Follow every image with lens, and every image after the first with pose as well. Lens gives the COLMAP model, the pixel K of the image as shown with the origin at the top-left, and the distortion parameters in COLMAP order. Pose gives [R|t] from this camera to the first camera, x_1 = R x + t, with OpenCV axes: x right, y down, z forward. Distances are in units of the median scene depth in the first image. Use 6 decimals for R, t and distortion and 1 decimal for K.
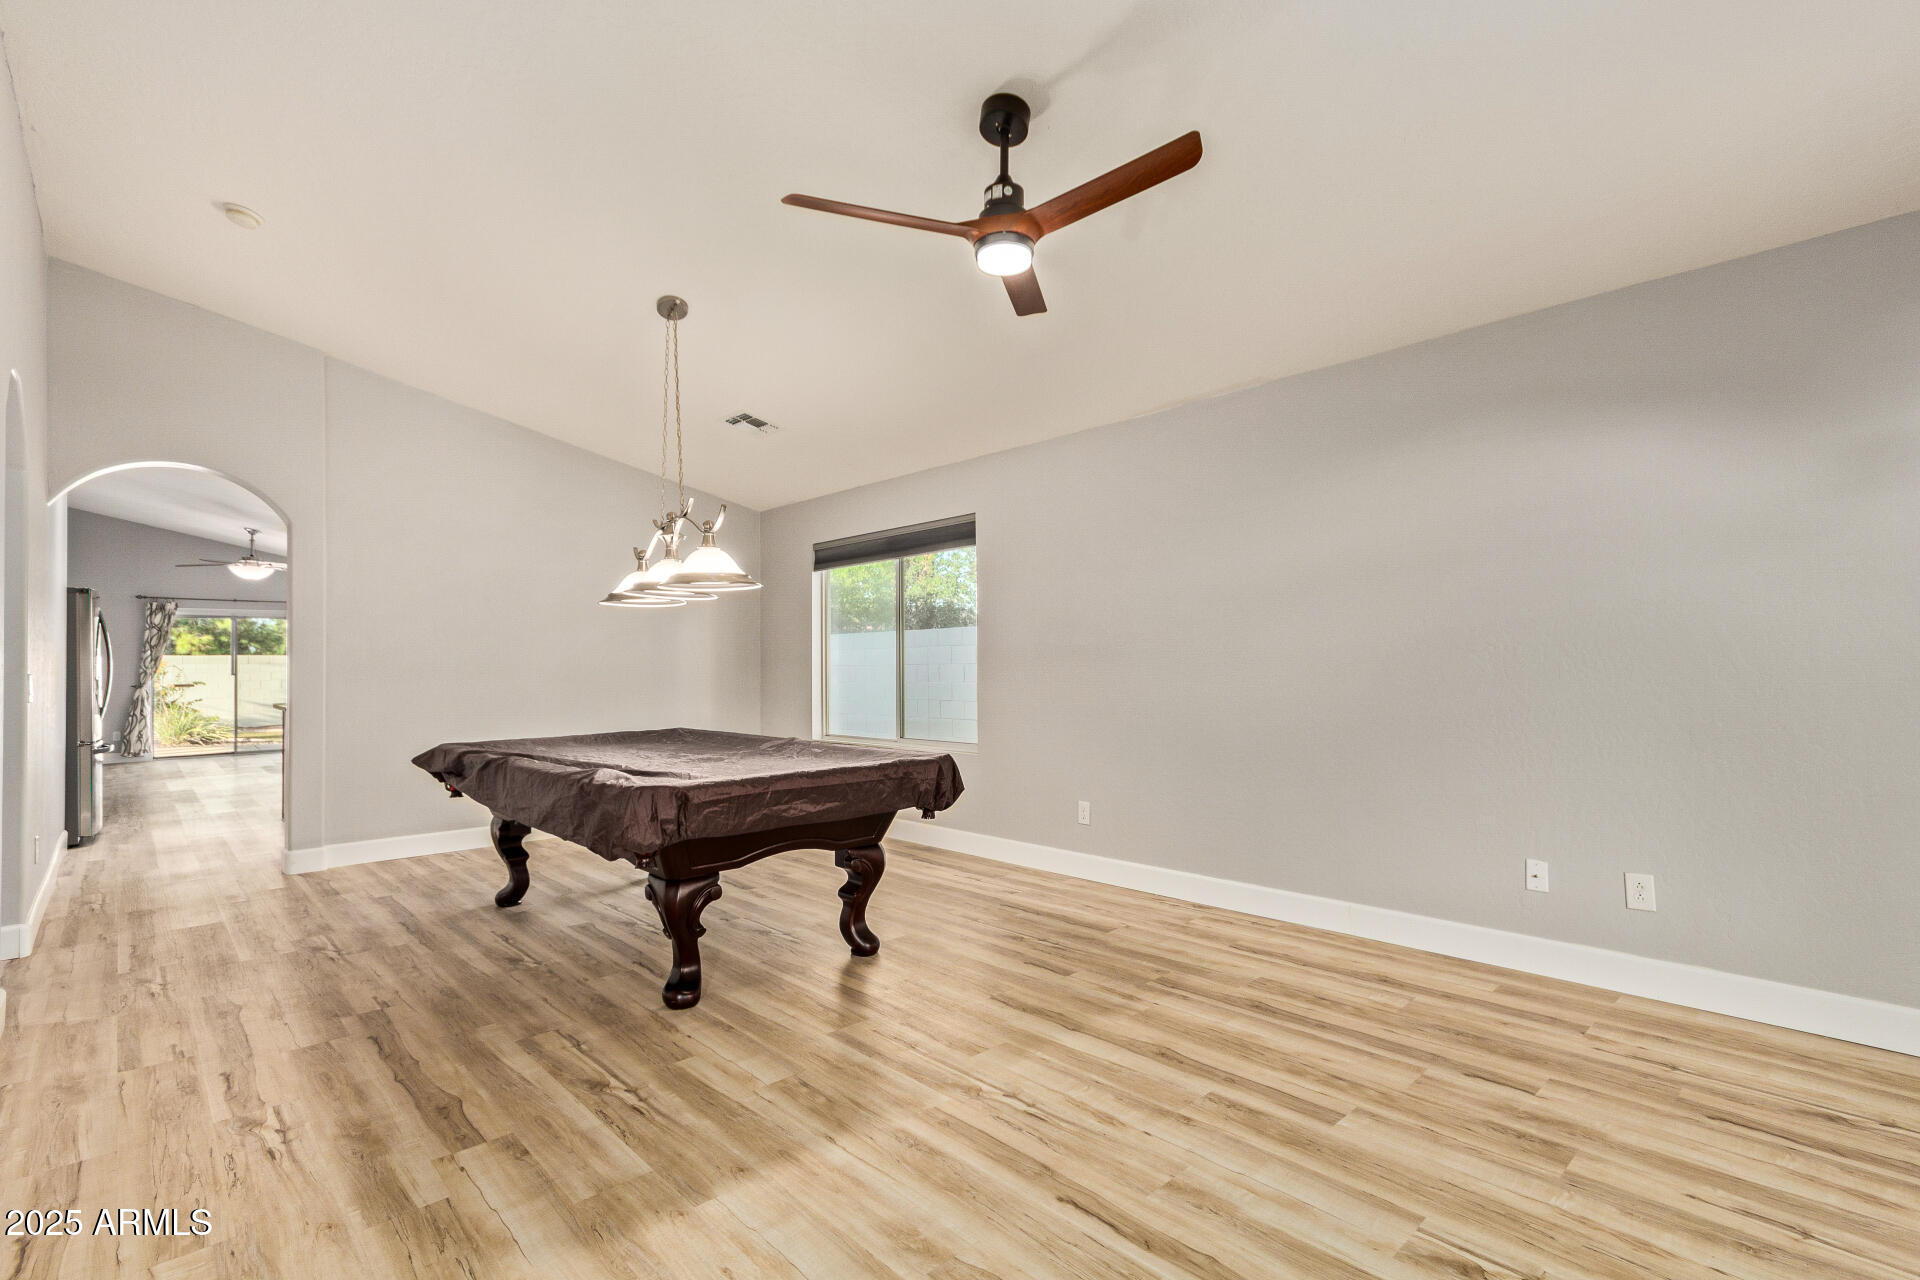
lens RADIAL K [[889.2, 0, 963.3], [0, 889.2, 656.2], [0, 0, 1]] dist [0.005085, 0.001893]
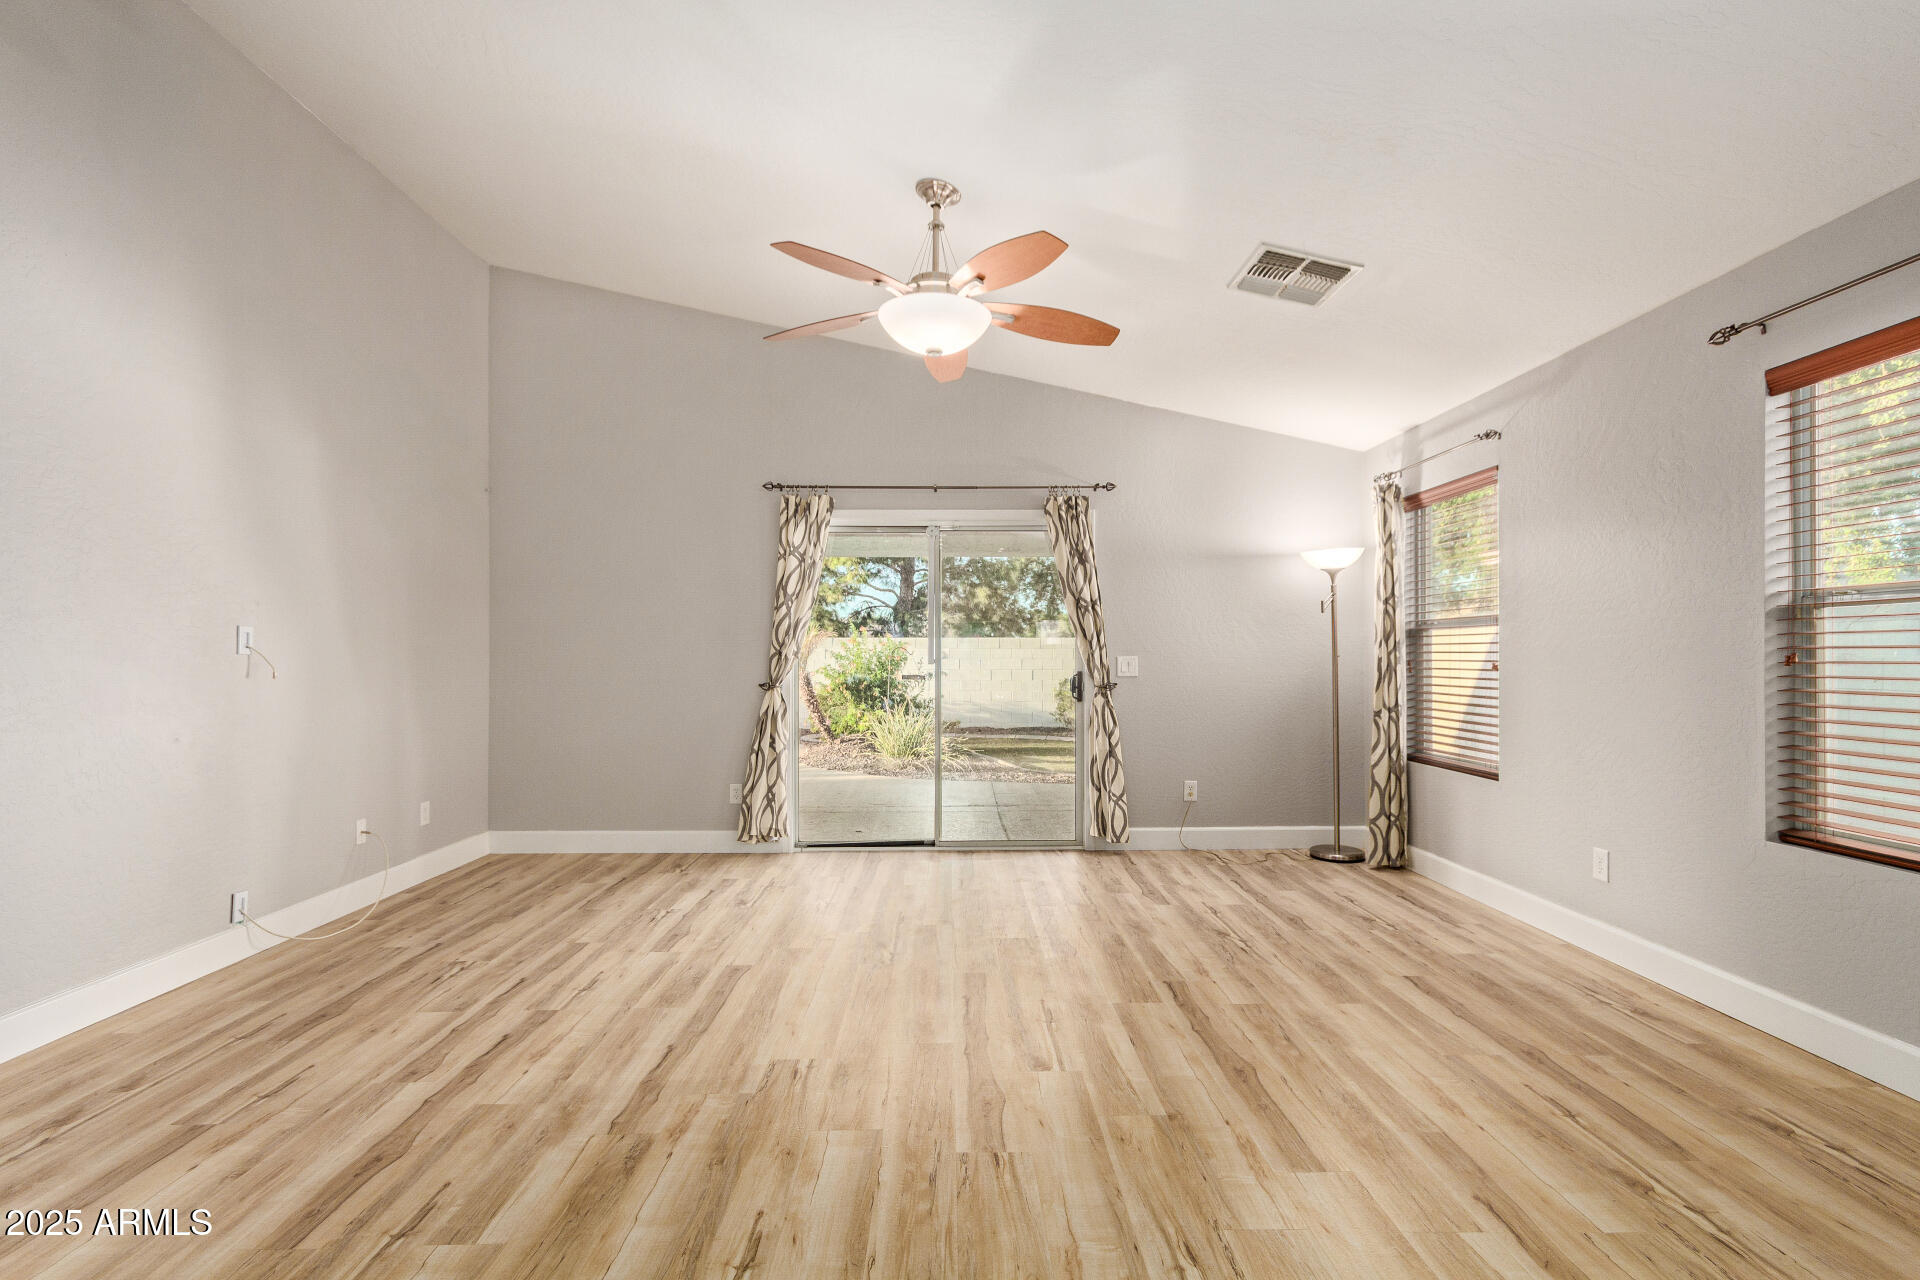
lens RADIAL K [[889.2, 0, 962.8], [0, 889.2, 656.9], [0, 0, 1]] dist [0.005085, 0.001893]
pose [[0.738883, 0.001470, -0.673832, -0.674105], [0.006261, 0.999939, 0.009047, 0.019335], [0.673805, -0.010903, 0.738829, 0.903563]]
